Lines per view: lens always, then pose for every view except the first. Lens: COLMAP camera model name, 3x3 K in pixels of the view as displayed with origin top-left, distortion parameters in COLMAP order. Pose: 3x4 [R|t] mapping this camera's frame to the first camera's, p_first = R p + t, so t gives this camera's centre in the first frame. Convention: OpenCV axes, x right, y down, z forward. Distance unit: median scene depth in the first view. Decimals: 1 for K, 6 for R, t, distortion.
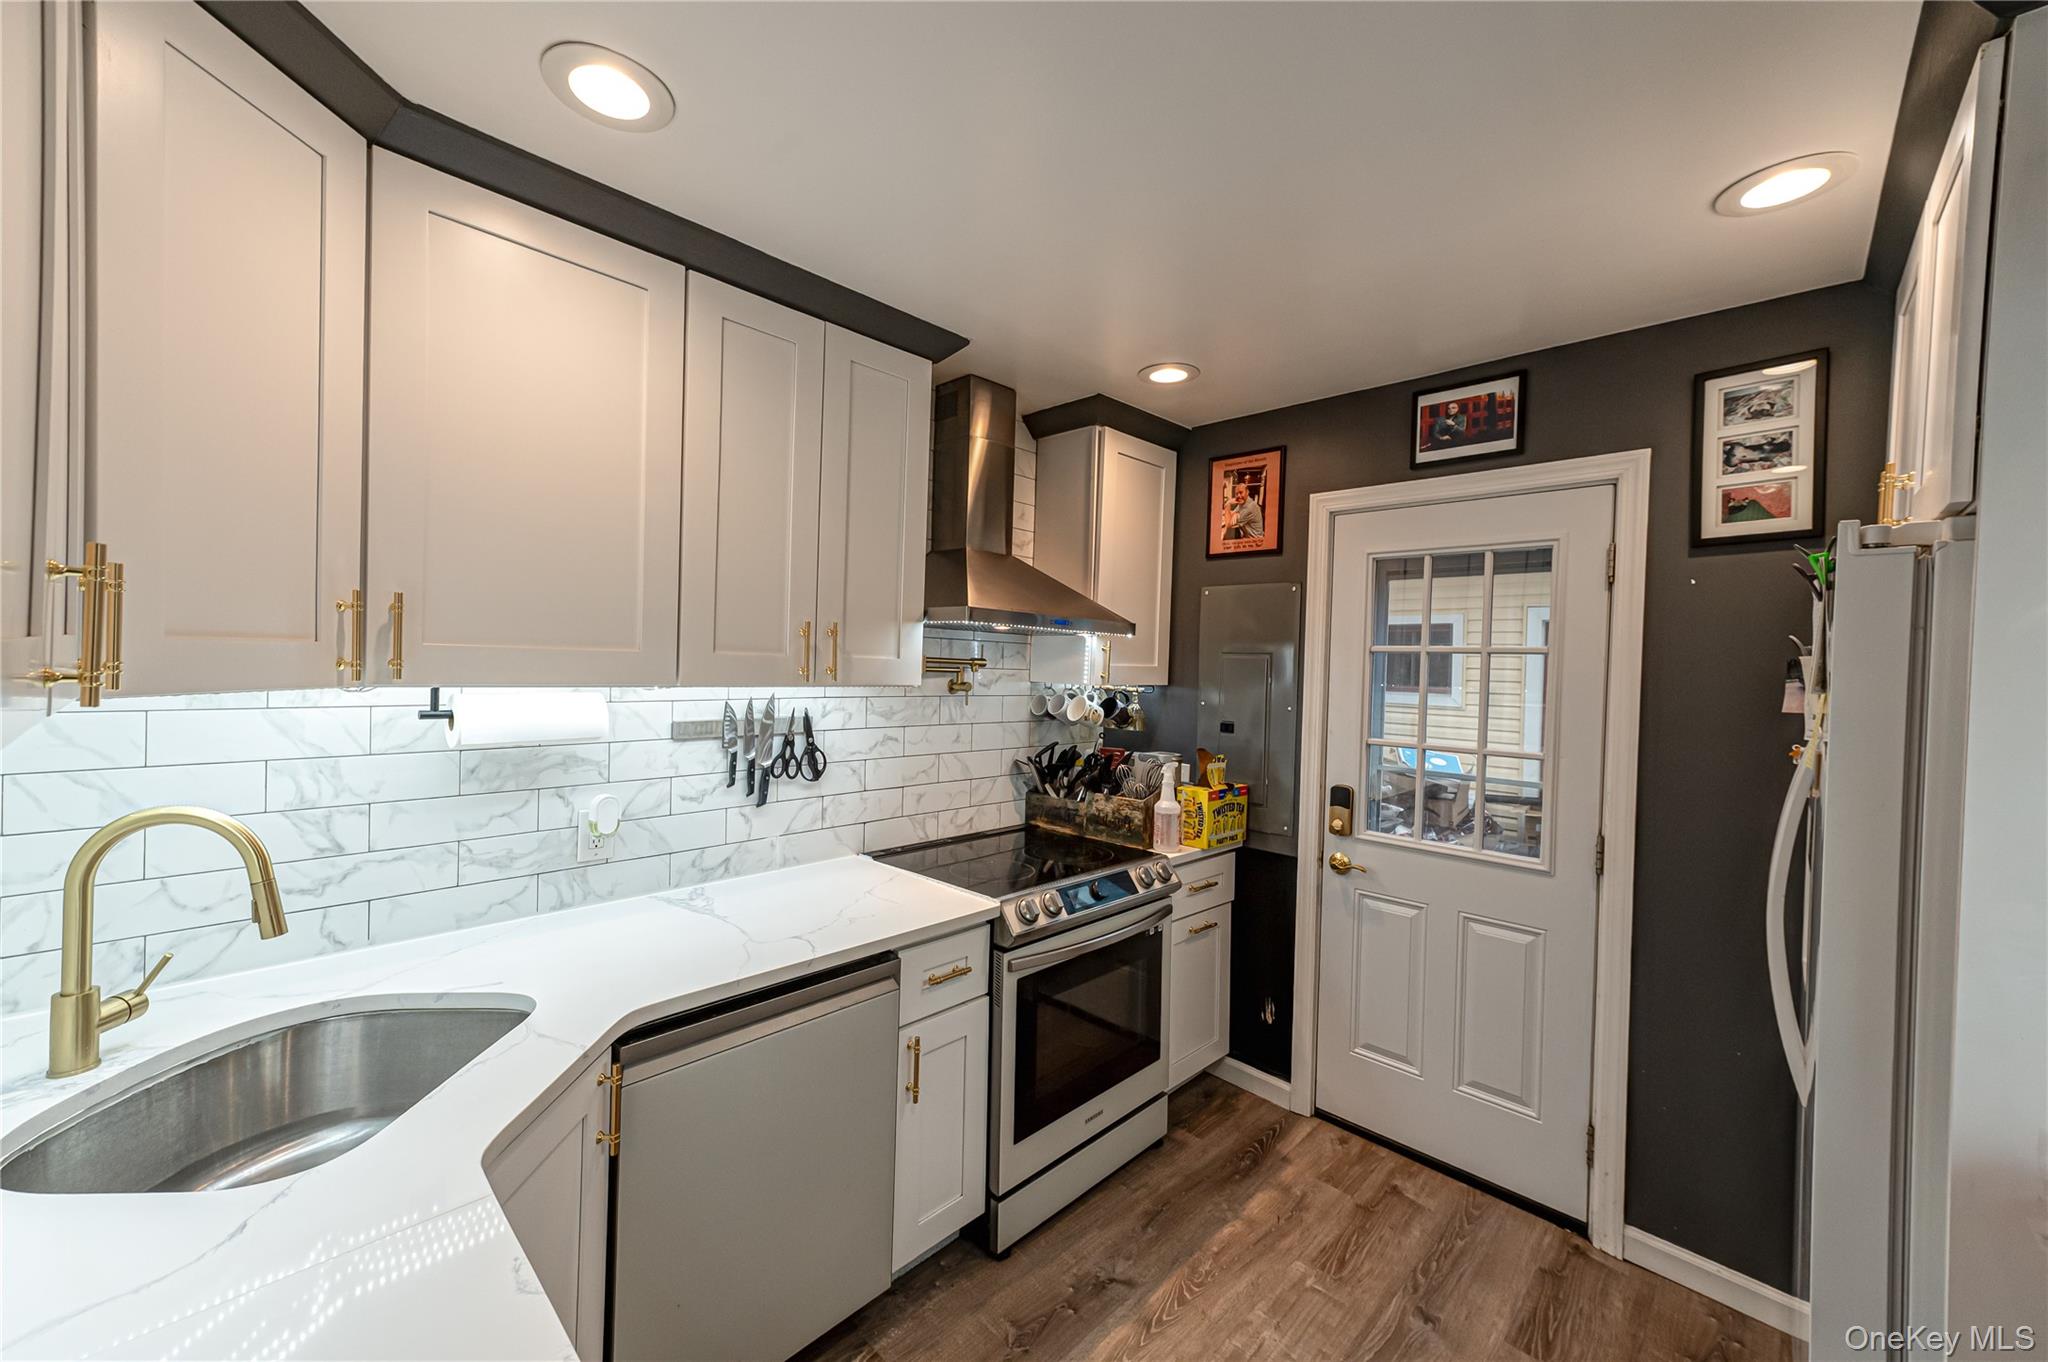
lens RADIAL K [[789.0, 0, 1022.7], [0, 789.0, 676.2], [0, 0, 1]] dist [0.003141, -0.000262]
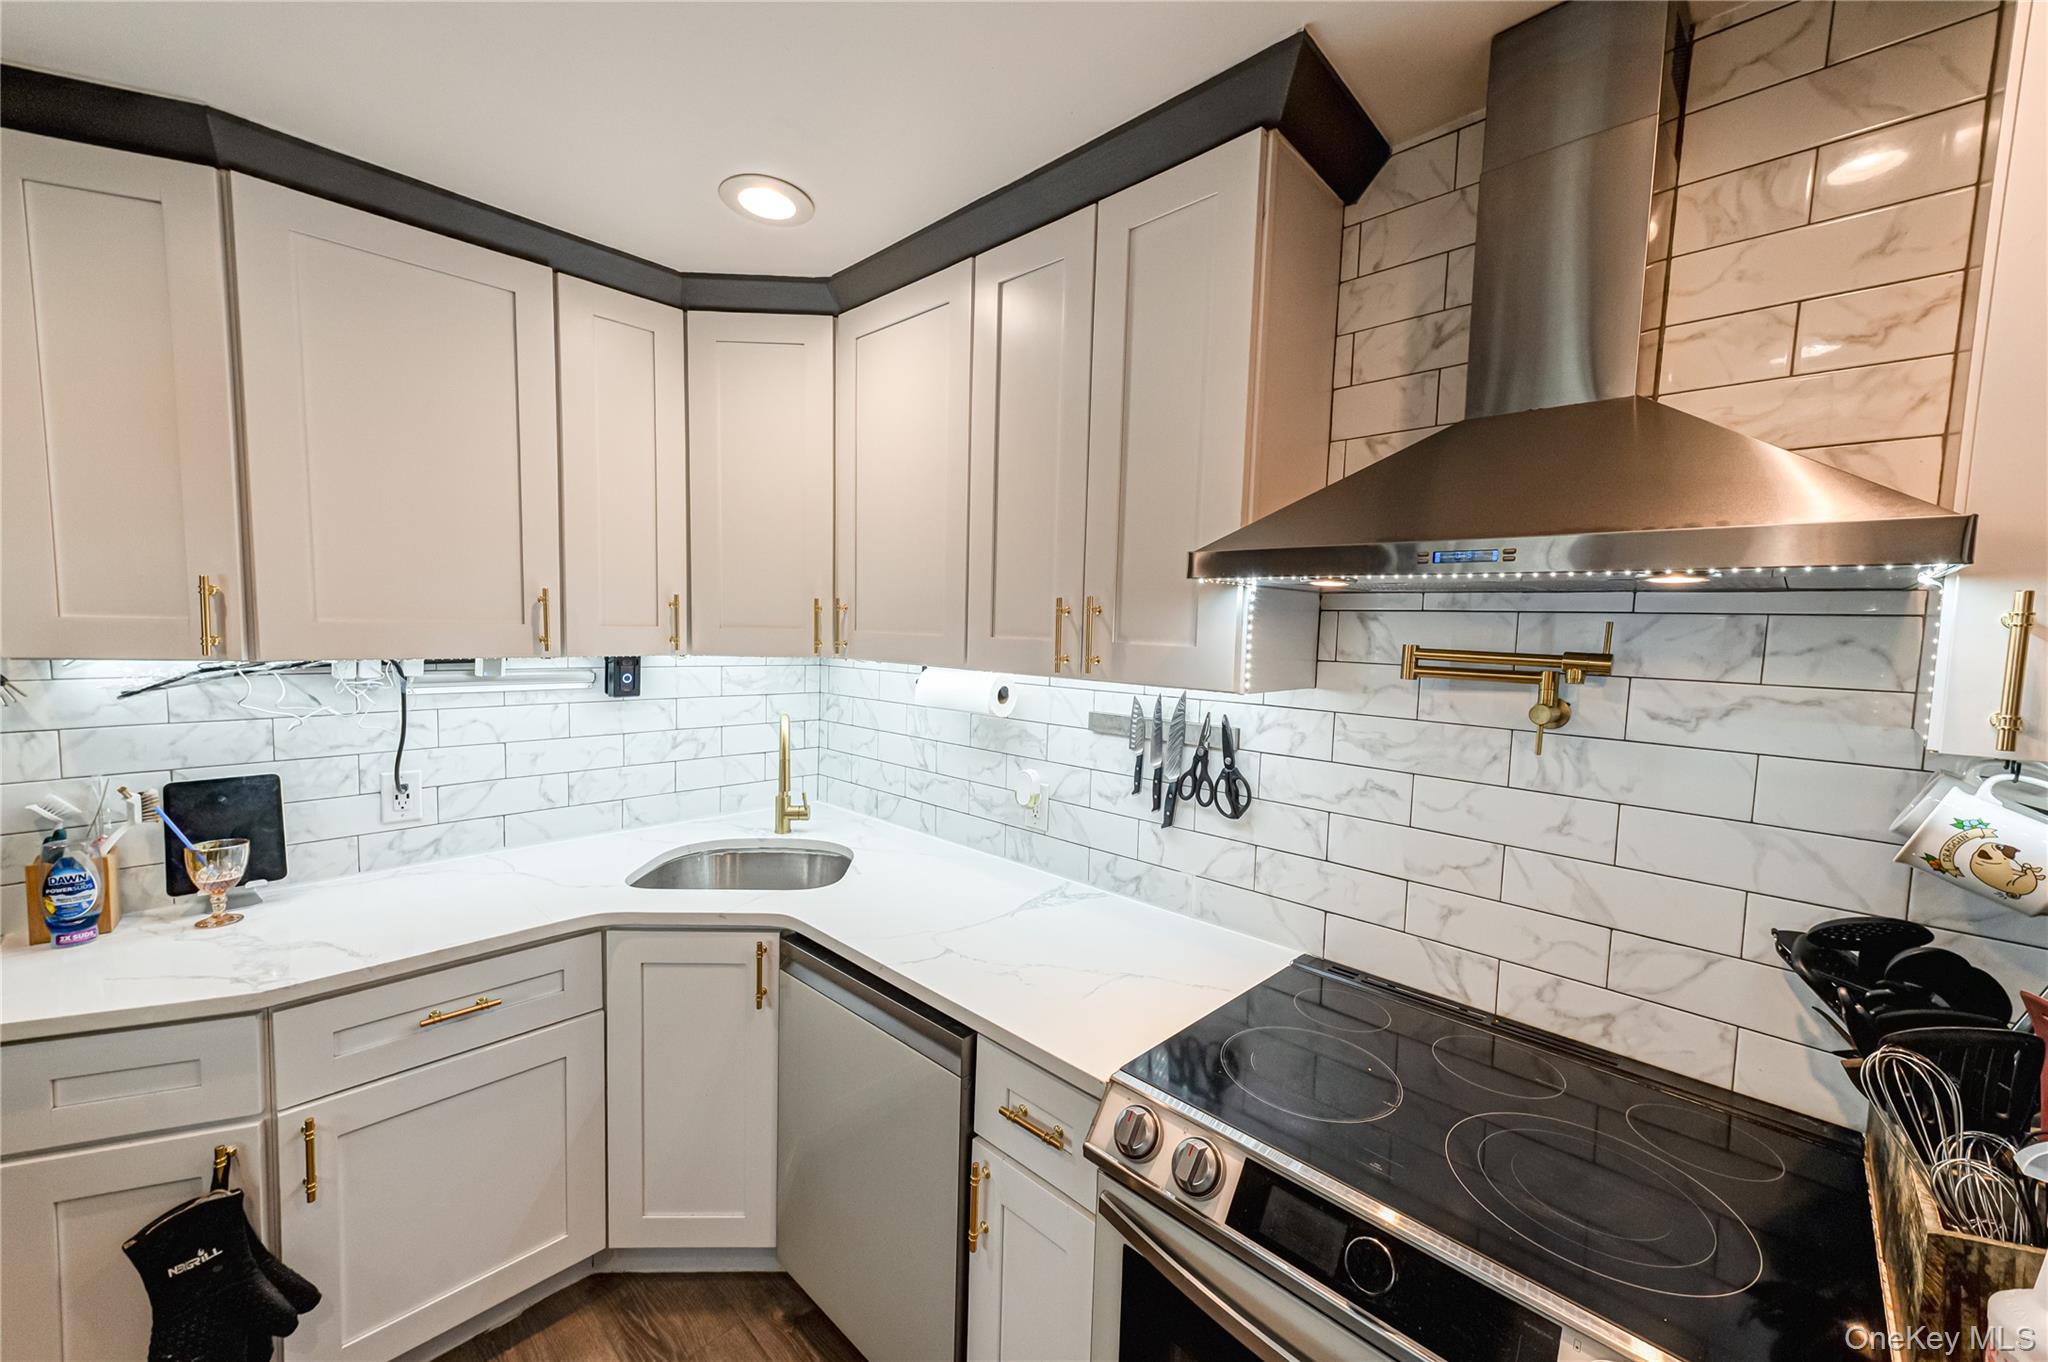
lens RADIAL K [[789.0, 0, 1021.6], [0, 789.0, 677.4], [0, 0, 1]] dist [0.003141, -0.000262]
pose [[0.004233, 0.036863, -0.999311, 0.465273], [-0.046392, 0.998252, 0.036628, -0.013208], [0.998914, 0.046205, 0.005936, 0.824655]]
